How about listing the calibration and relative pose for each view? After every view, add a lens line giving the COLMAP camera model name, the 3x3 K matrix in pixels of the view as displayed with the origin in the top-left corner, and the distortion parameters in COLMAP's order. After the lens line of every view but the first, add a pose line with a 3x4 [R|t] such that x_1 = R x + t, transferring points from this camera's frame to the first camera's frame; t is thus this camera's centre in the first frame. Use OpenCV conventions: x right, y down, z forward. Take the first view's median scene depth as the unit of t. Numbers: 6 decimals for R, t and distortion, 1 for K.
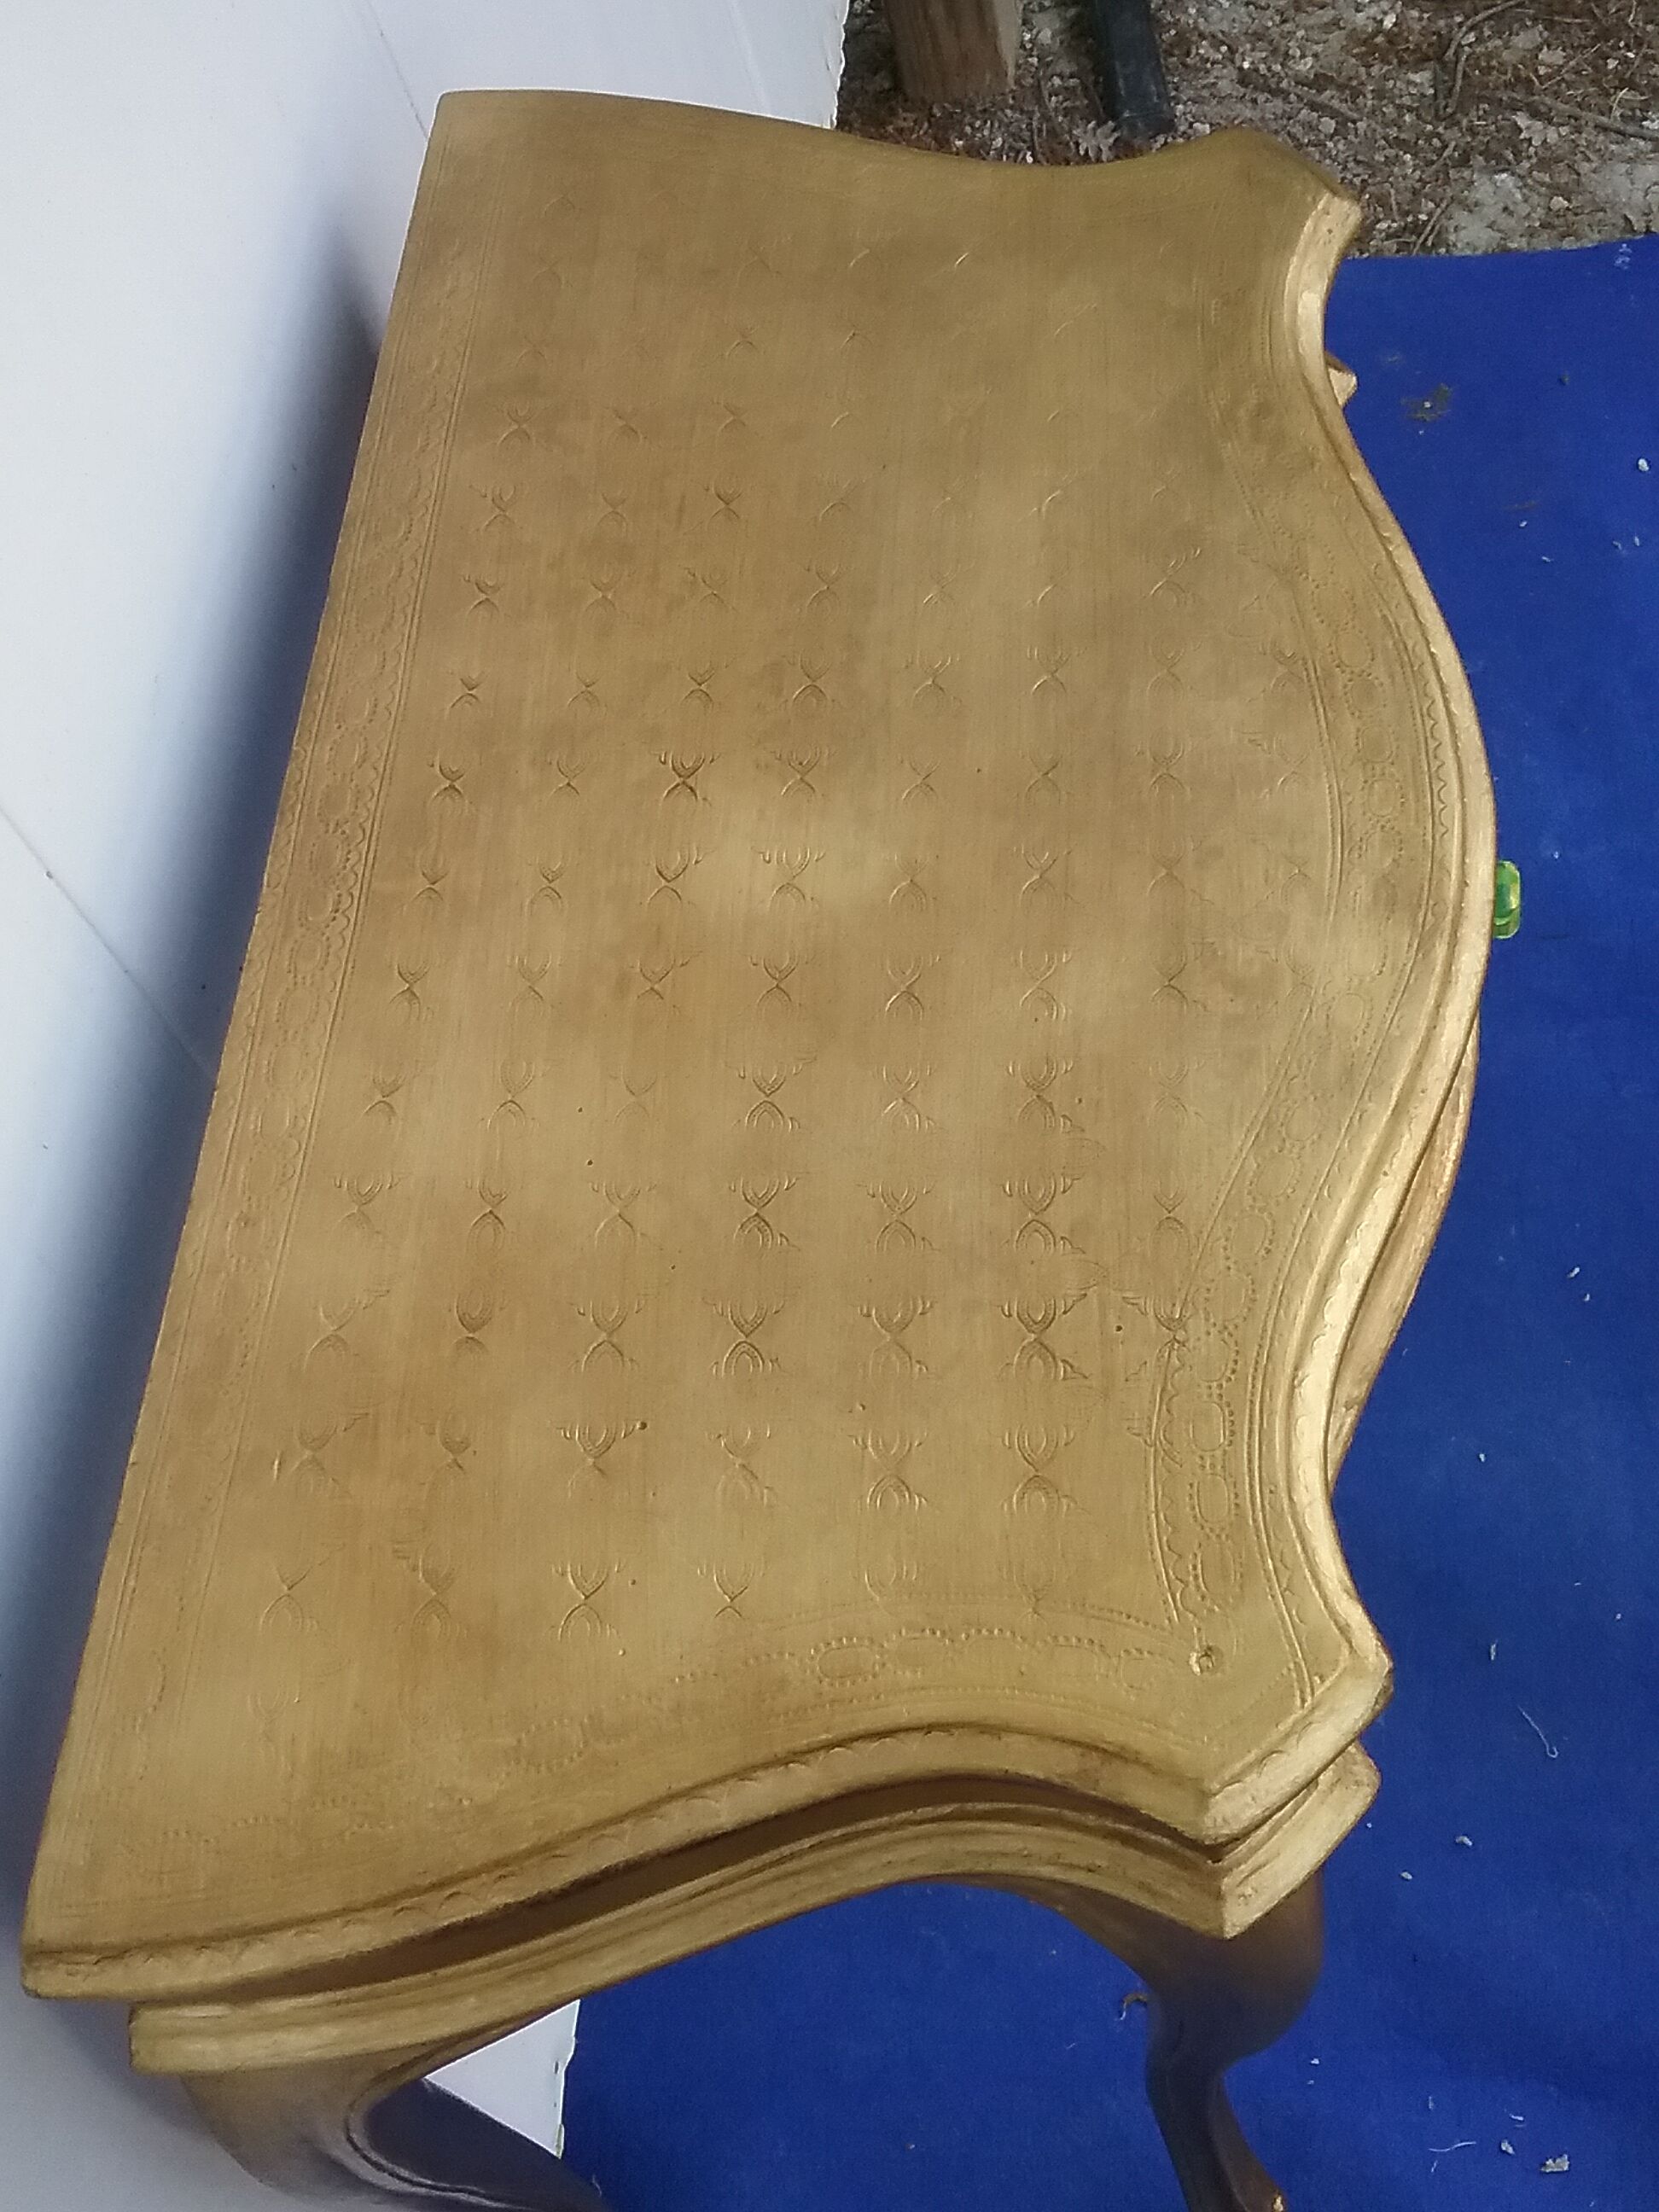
lens RADIAL K [[2881.8, 0, 865.8], [0, 2881.8, 1113.4], [0, 0, 1]] dist [0.103319, -0.247032]
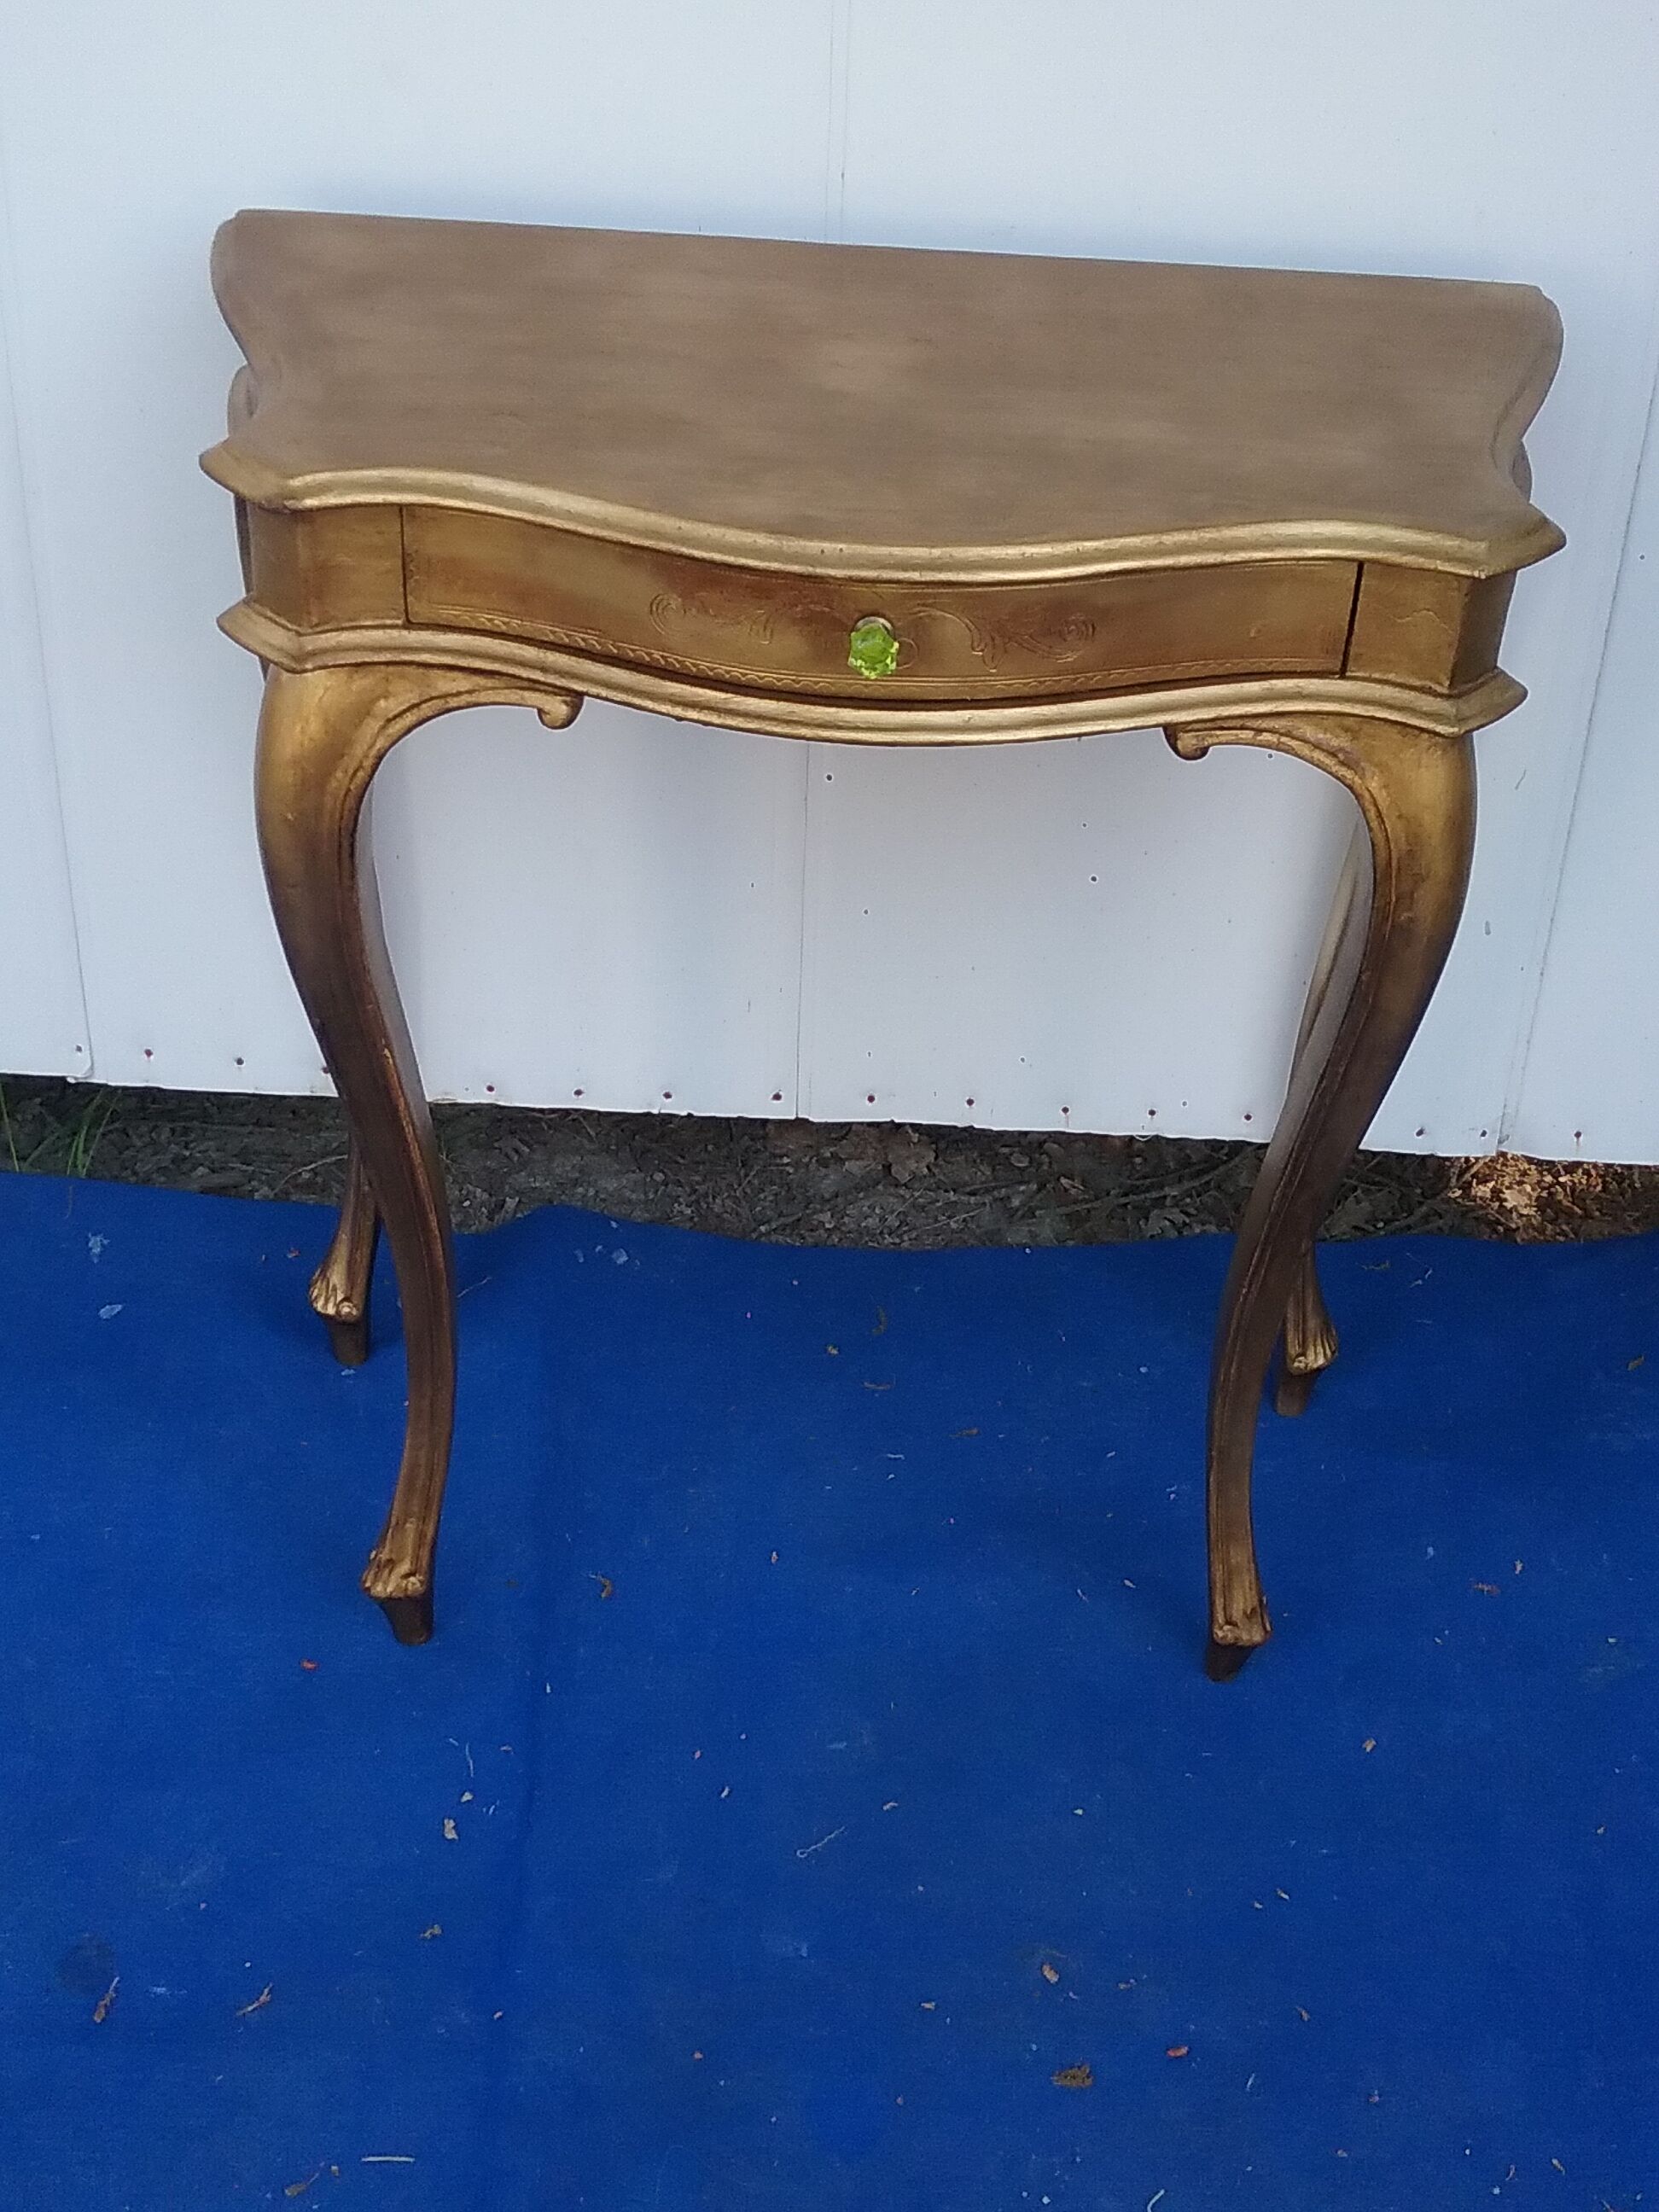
lens RADIAL K [[2860.9, 0, 862.6], [0, 2860.9, 1113.5], [0, 0, 1]] dist [0.108097, -0.259377]
pose [[0.049749, 0.697097, -0.715248, 1.462768], [-0.872324, 0.379080, 0.308786, -0.442540], [0.486391, 0.608567, 0.626953, 0.247340]]
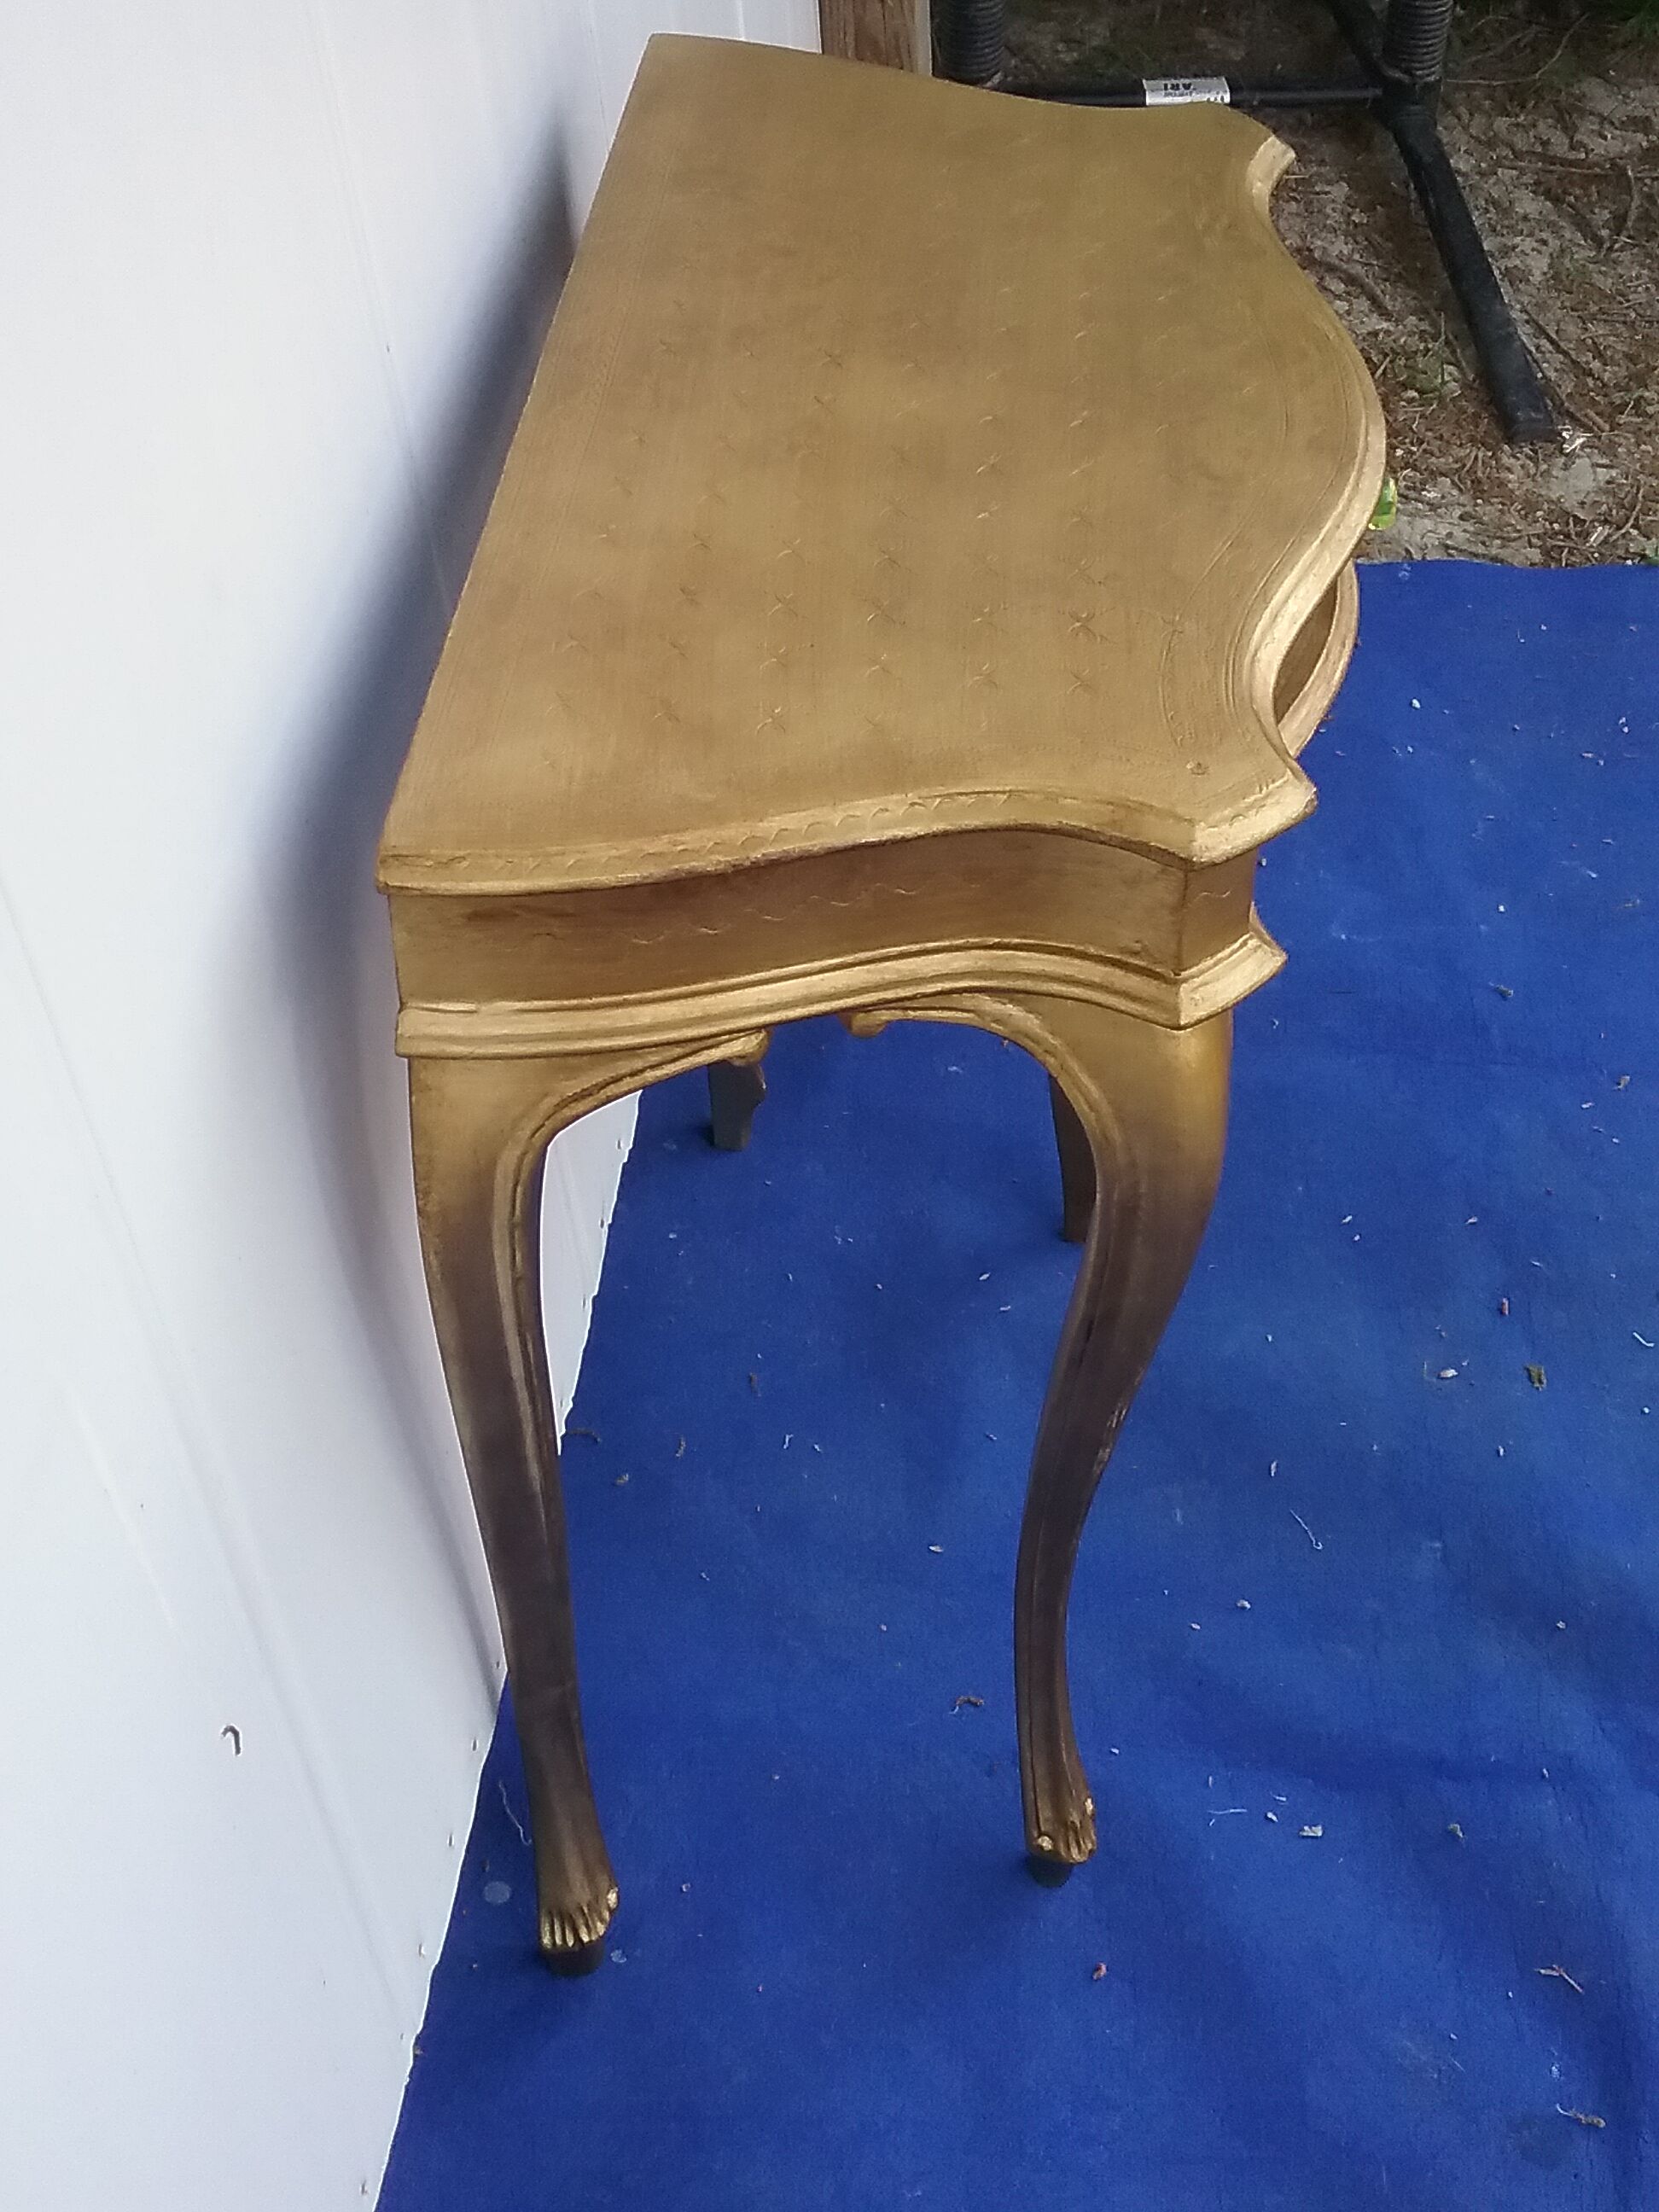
lens RADIAL K [[2881.8, 0, 865.8], [0, 2881.8, 1113.4], [0, 0, 1]] dist [0.103319, -0.247032]
pose [[0.989009, 0.116223, 0.091394, -0.142086], [-0.090625, 0.964926, -0.246385, 0.630707], [-0.116824, 0.235395, 0.964853, -0.321576]]
